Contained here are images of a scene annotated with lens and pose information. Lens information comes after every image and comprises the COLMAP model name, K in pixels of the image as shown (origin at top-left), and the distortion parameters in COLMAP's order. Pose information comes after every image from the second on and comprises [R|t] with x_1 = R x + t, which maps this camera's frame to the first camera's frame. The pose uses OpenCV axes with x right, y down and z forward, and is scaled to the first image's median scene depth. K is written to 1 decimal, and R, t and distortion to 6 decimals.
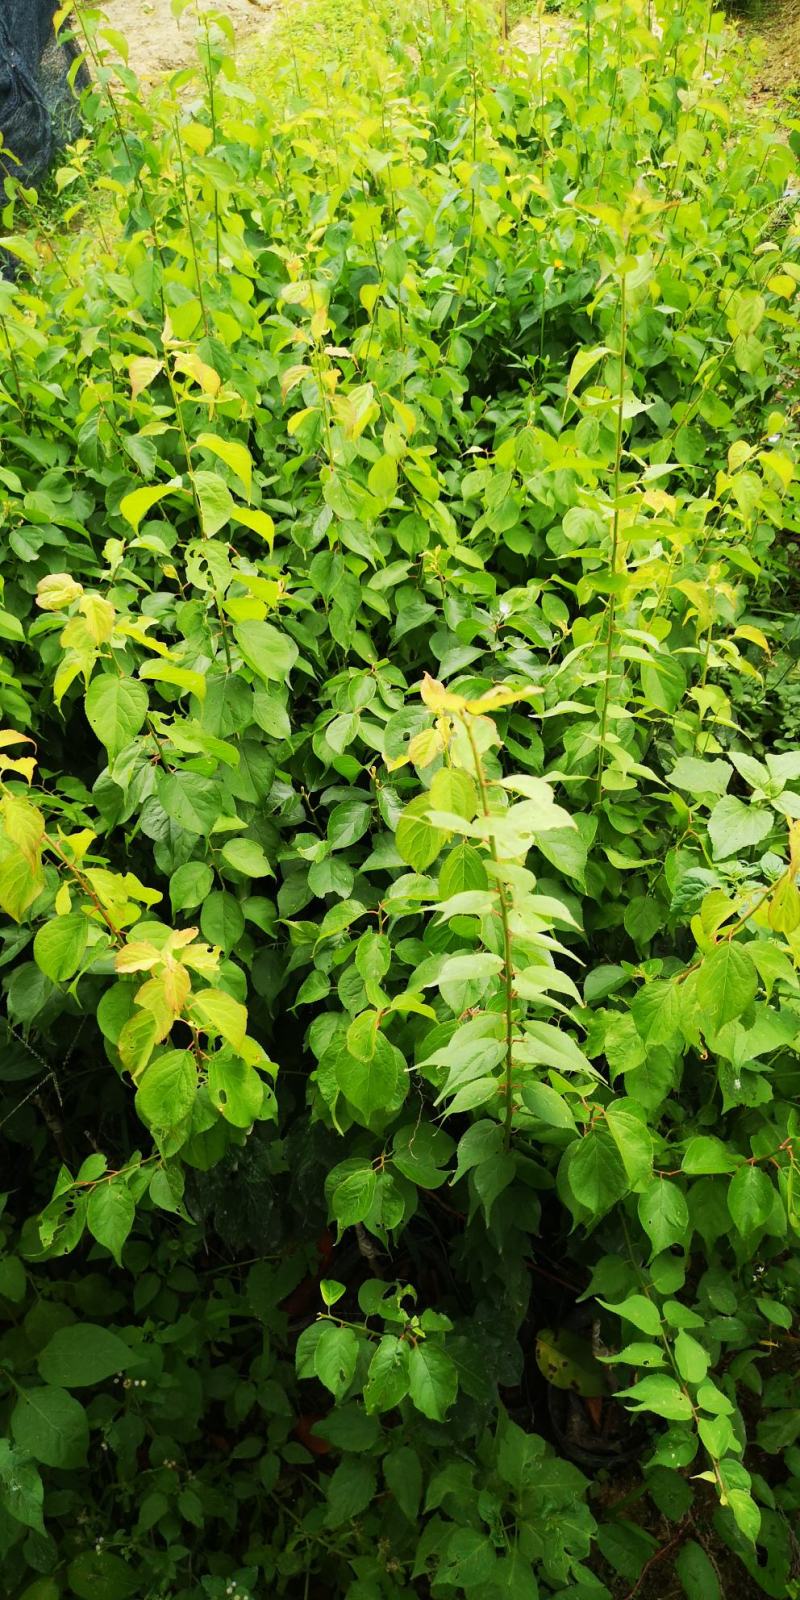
lens RADIAL K [[1312.9, 0, 400.0], [0, 1312.9, 800.0], [0, 0, 1]] dist [0.109199, -0.110814]
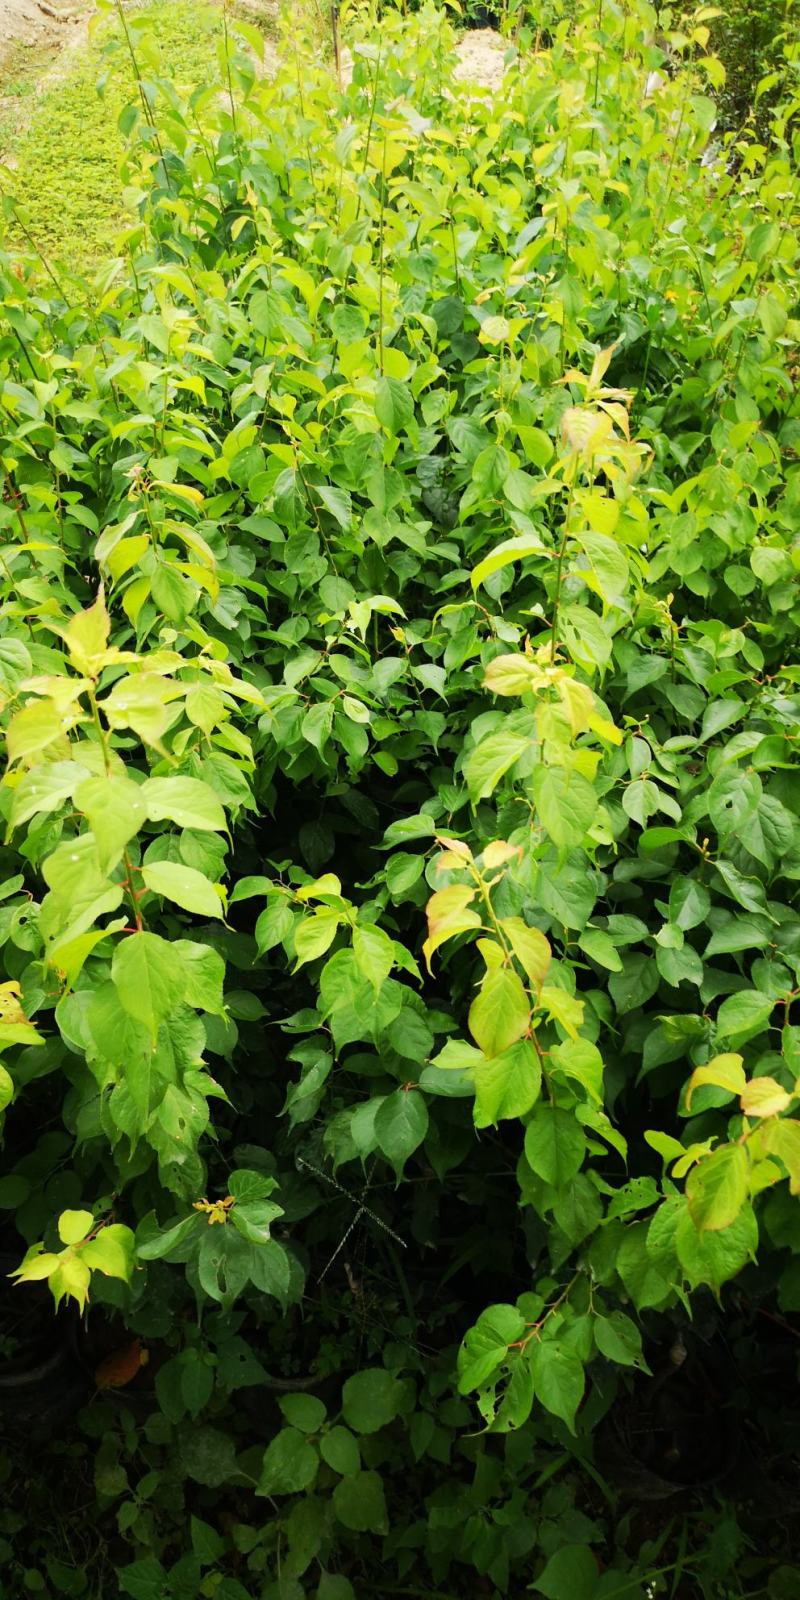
lens RADIAL K [[1312.9, 0, 400.0], [0, 1312.9, 800.0], [0, 0, 1]] dist [0.109199, -0.110814]
pose [[0.979802, -0.065359, 0.188985, -0.407739], [0.067943, 0.997663, -0.007217, -0.061214], [-0.188072, 0.019911, 0.981953, 0.131106]]
